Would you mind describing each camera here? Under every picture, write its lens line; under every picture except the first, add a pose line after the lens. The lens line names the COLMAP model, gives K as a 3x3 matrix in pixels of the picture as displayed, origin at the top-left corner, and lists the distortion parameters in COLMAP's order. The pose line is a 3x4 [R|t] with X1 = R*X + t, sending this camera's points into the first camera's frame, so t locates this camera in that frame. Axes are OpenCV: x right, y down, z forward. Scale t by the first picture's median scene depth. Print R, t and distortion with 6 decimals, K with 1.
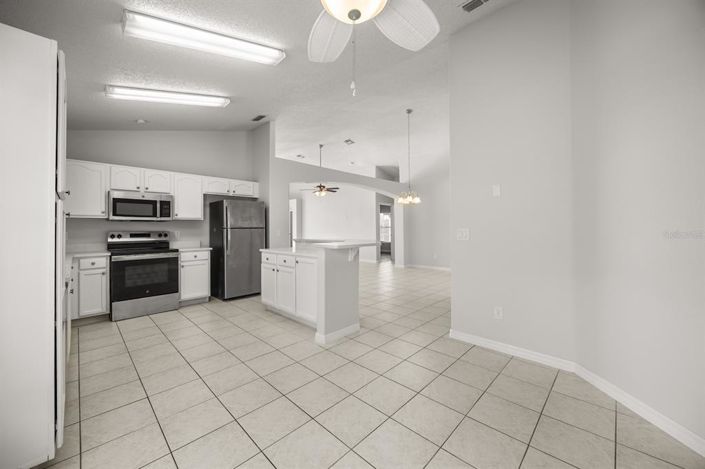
lens RADIAL K [[270.7, 0, 352.9], [0, 270.7, 228.1], [0, 0, 1]] dist [-0.006891, 0.000170]
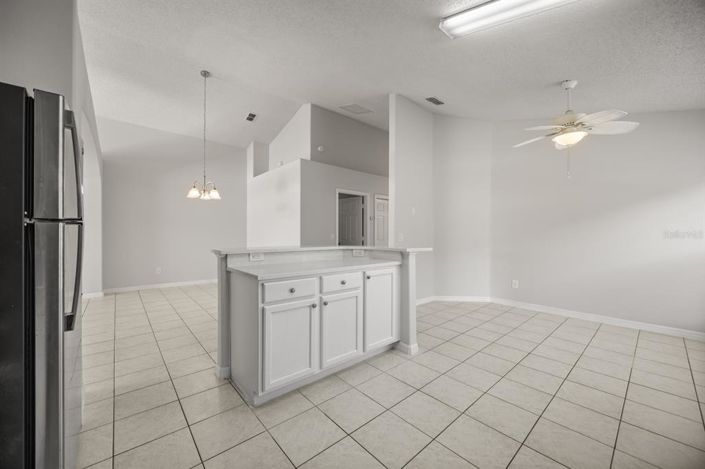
lens RADIAL K [[270.7, 0, 353.5], [0, 270.7, 236.0], [0, 0, 1]] dist [-0.006891, 0.000170]
pose [[0.067958, 0.000468, 0.997688, -0.704913], [-0.008368, 0.999965, 0.000101, 0.012692], [-0.997653, -0.008355, 0.067959, 0.757939]]
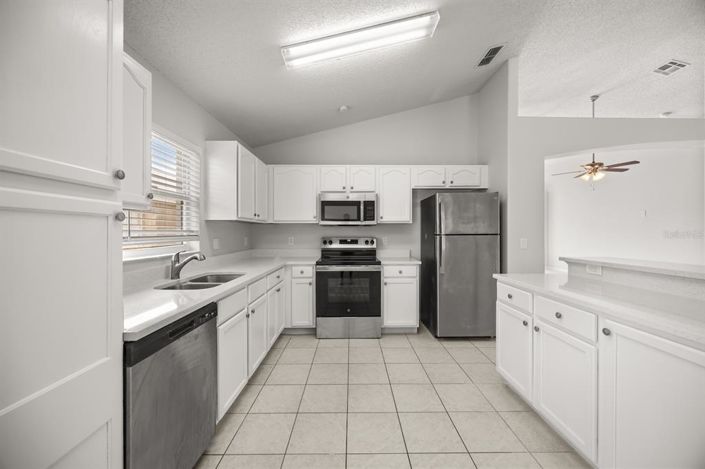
lens RADIAL K [[270.7, 0, 352.8], [0, 270.7, 231.9], [0, 0, 1]] dist [-0.006891, 0.000170]
pose [[0.707370, 0.003693, -0.706834, -0.145805], [-0.001577, 0.999992, 0.003647, -0.009044], [0.706841, -0.001466, 0.707371, 0.376319]]
